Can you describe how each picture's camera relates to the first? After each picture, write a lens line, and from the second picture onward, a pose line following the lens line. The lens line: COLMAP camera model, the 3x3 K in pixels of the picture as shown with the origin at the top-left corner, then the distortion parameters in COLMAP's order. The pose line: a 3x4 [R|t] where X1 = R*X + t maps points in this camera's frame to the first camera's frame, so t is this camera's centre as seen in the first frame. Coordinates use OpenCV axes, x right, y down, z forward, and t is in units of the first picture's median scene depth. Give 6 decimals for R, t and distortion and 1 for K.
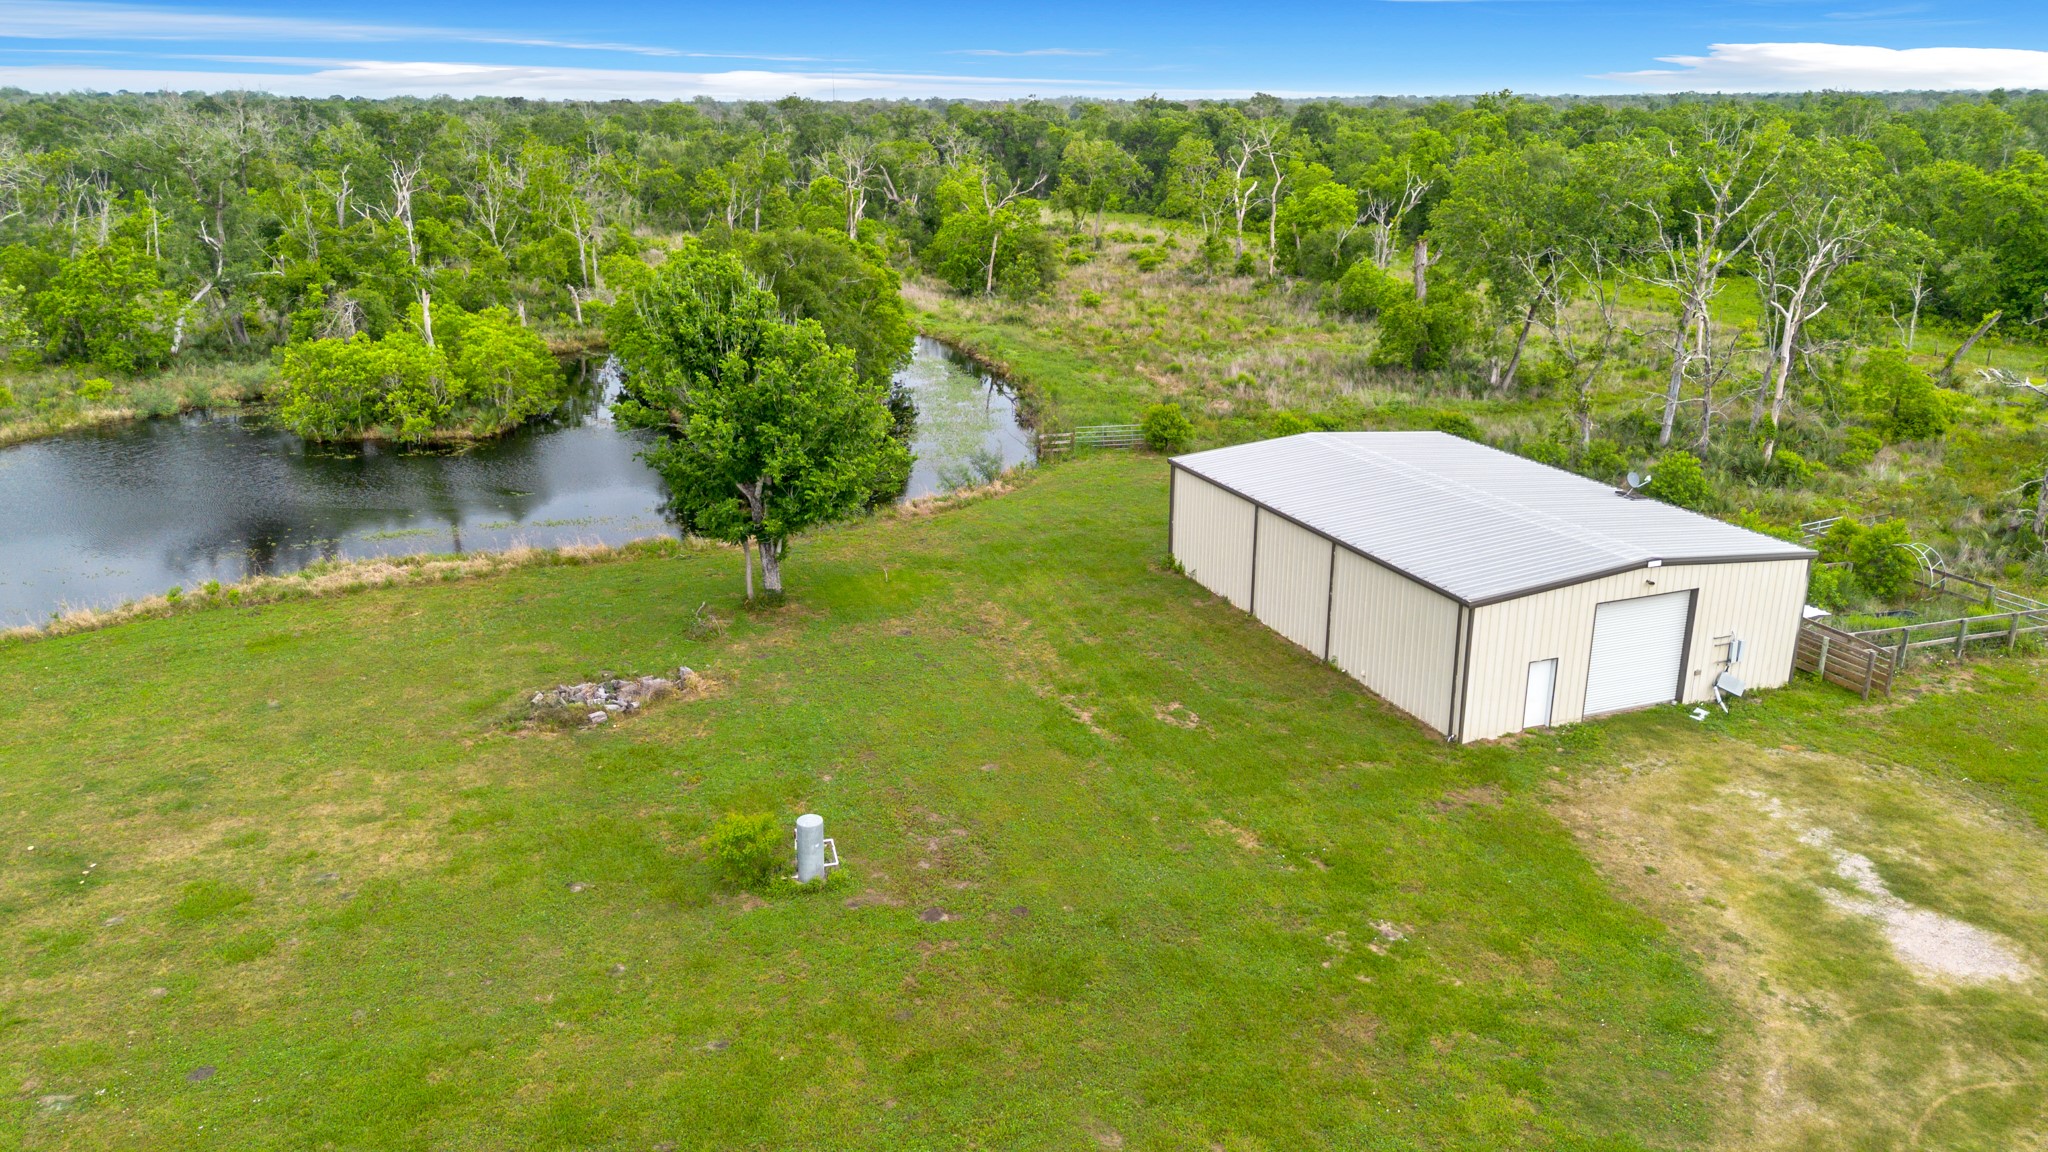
lens RADIAL K [[1376.6, 0, 1024.0], [0, 1376.6, 576.0], [0, 0, 1]] dist [0.078433, -0.087264]
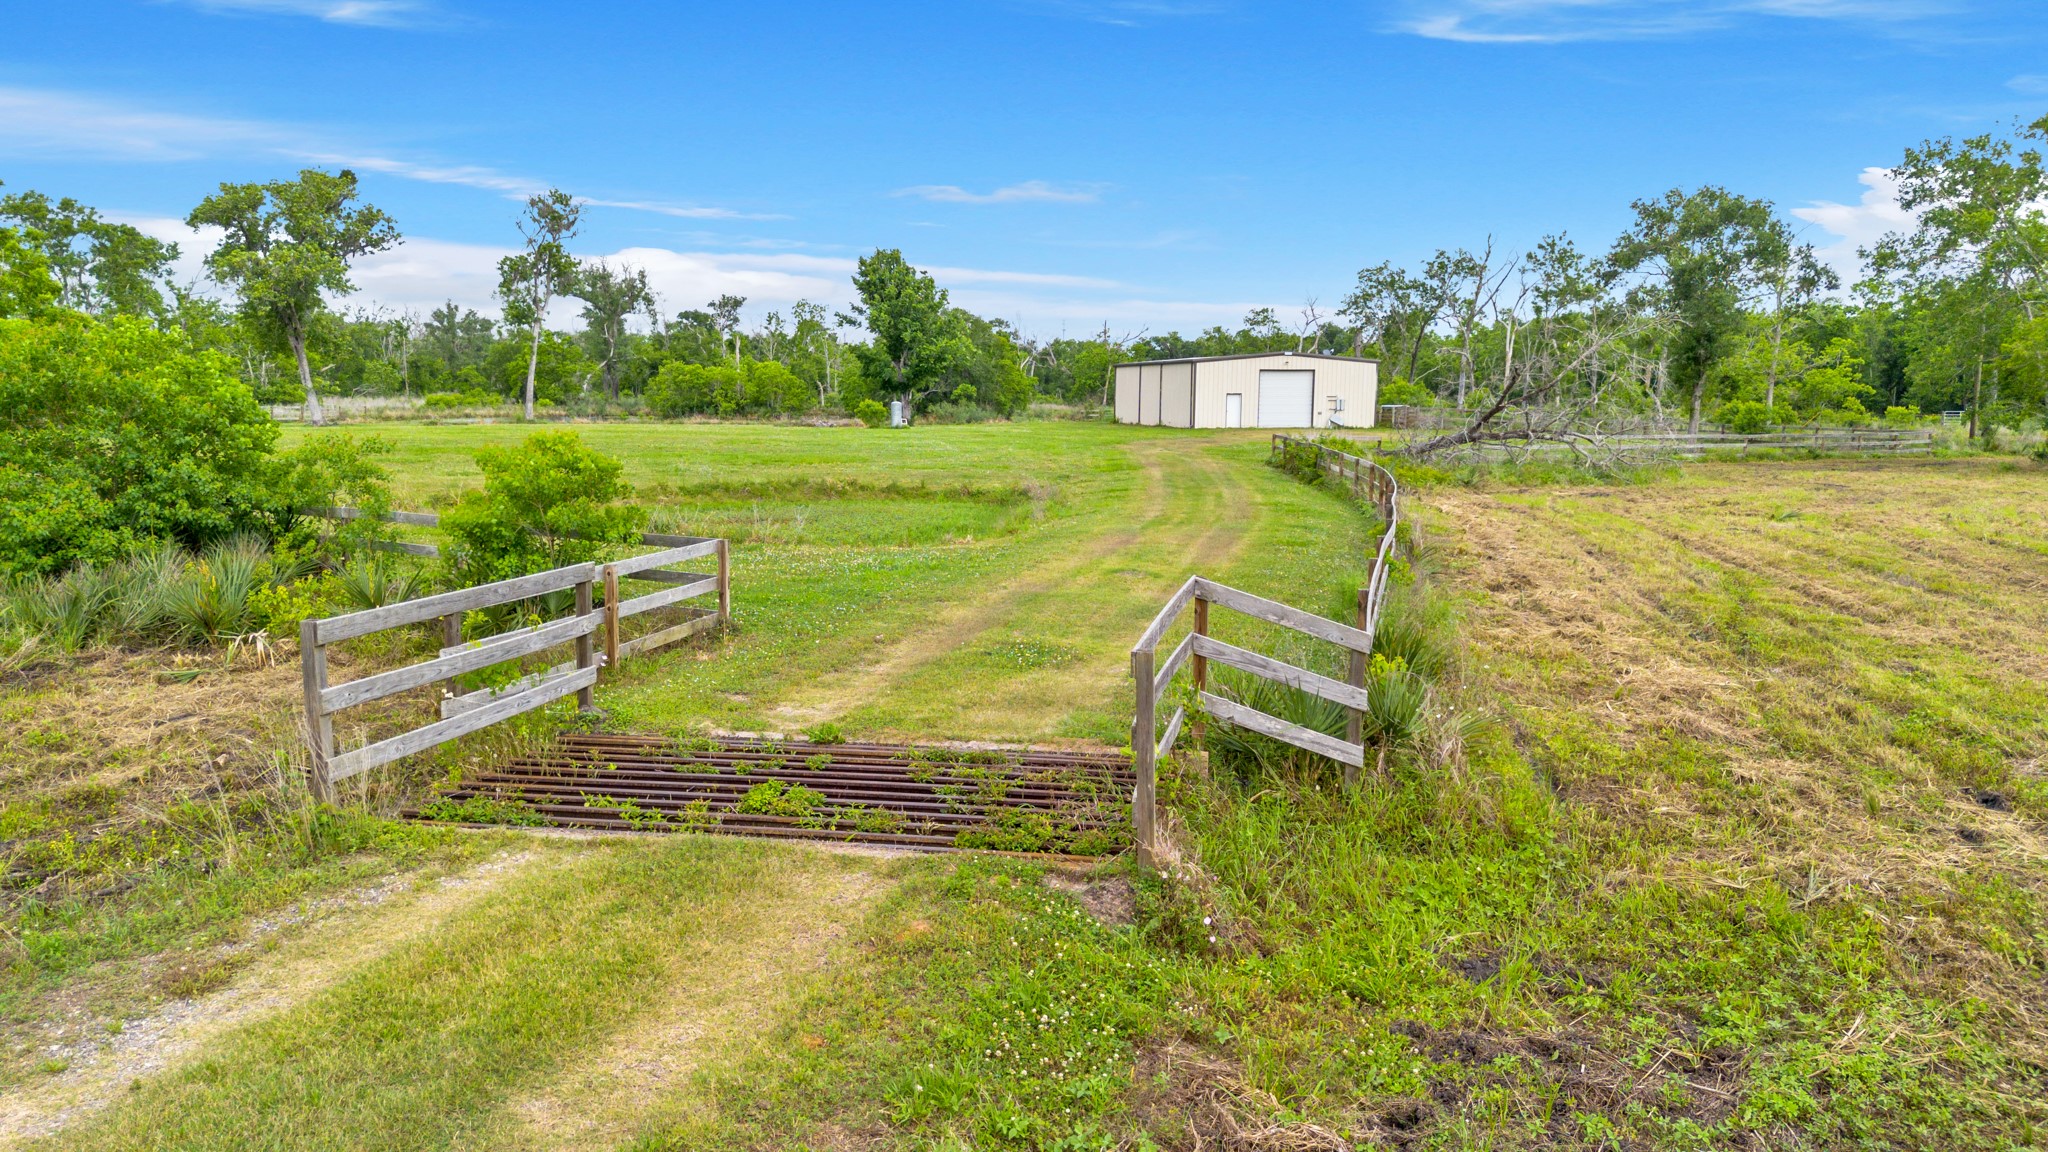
lens RADIAL K [[1376.6, 0, 1024.0], [0, 1376.6, 576.0], [0, 0, 1]] dist [0.078433, -0.087264]
pose [[0.987209, 0.030901, -0.156410, 0.362617], [-0.059058, 0.982126, -0.178719, 0.691231], [0.148092, 0.185670, 0.971388, -1.030343]]
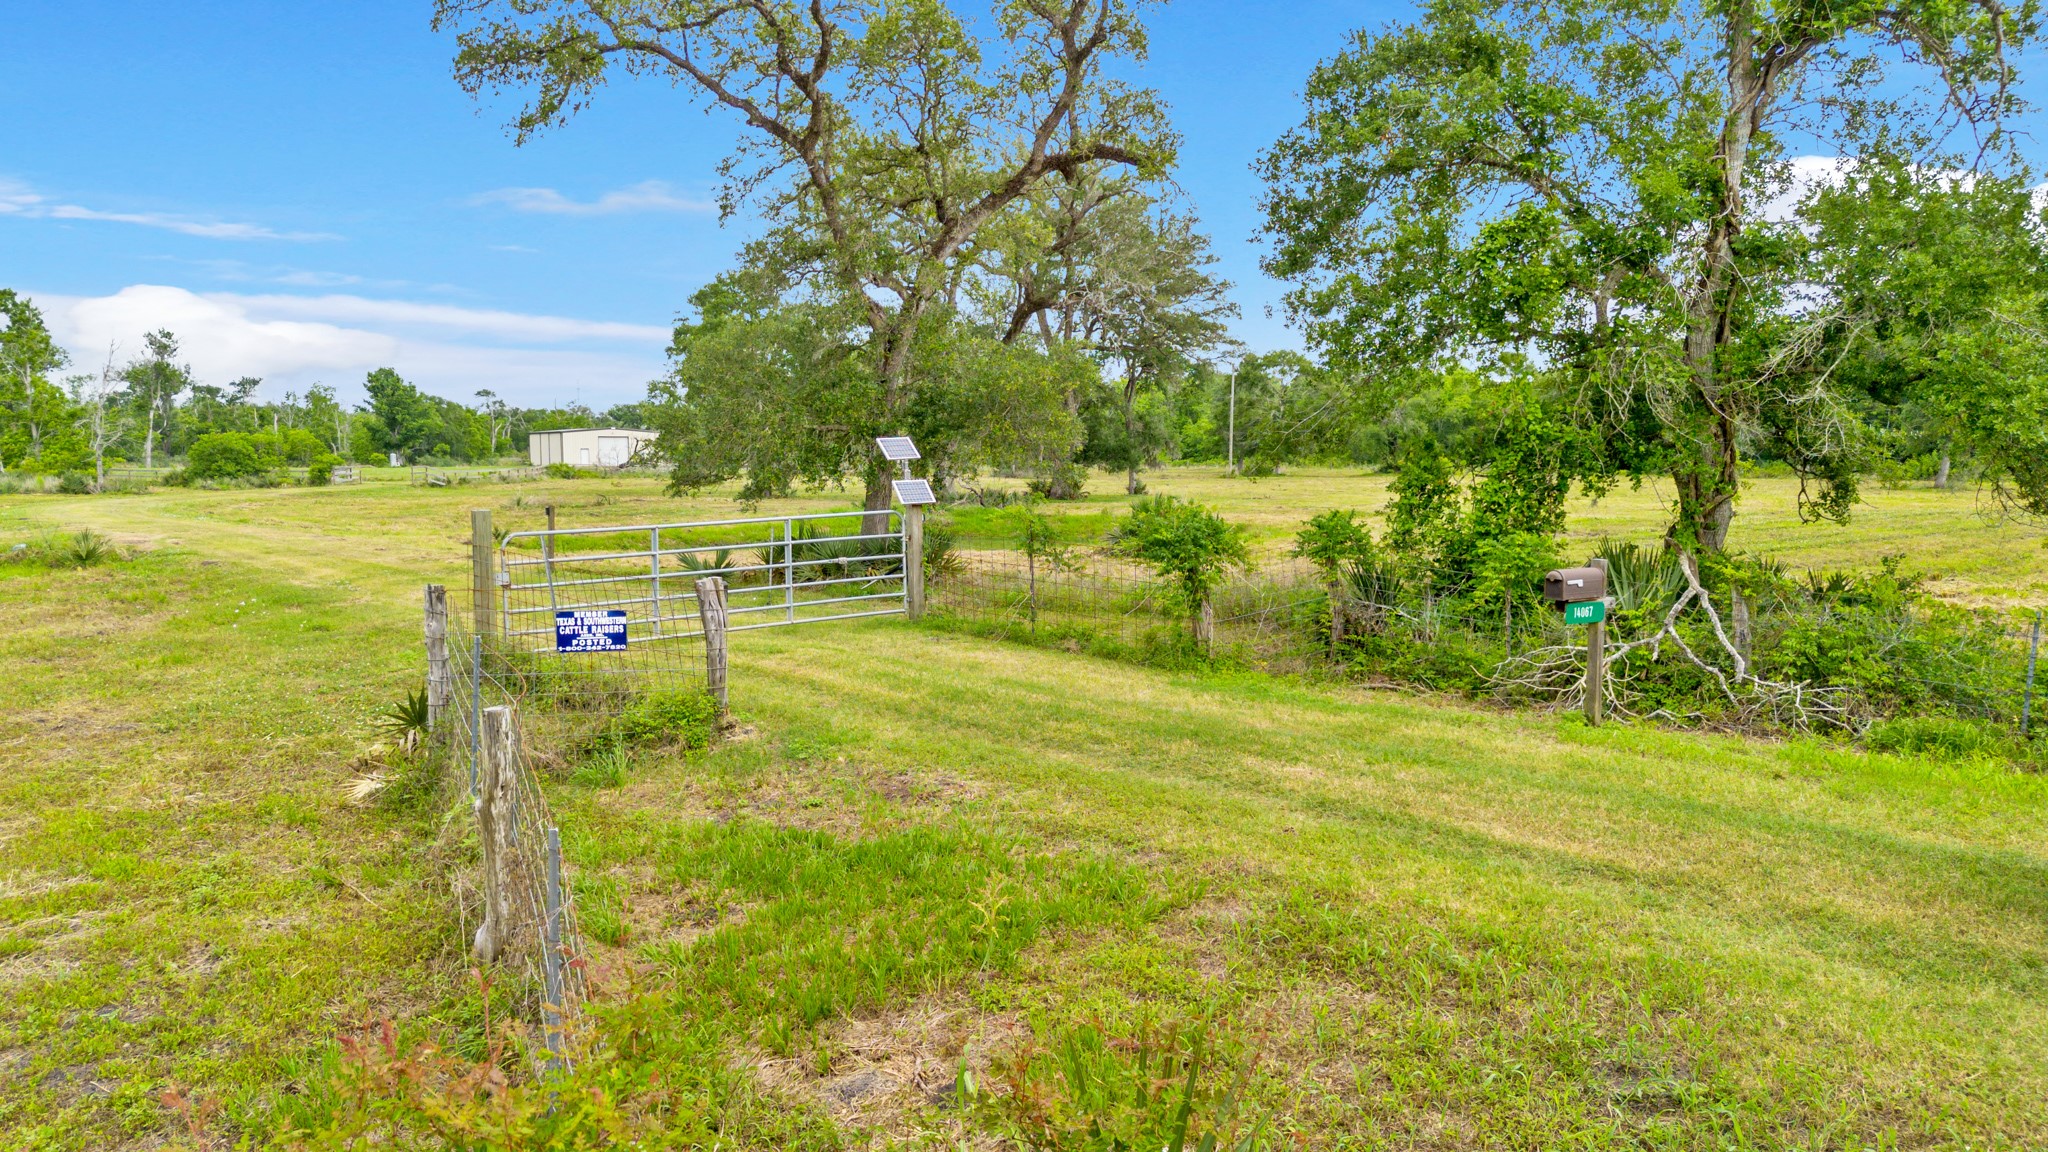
lens RADIAL K [[1376.6, 0, 1024.0], [0, 1376.6, 576.0], [0, 0, 1]] dist [0.078433, -0.087264]
pose [[0.985275, -0.014280, 0.170378, 0.906511], [0.052270, 0.973953, -0.220643, 1.358099], [-0.162789, 0.226300, 0.960358, -3.040444]]
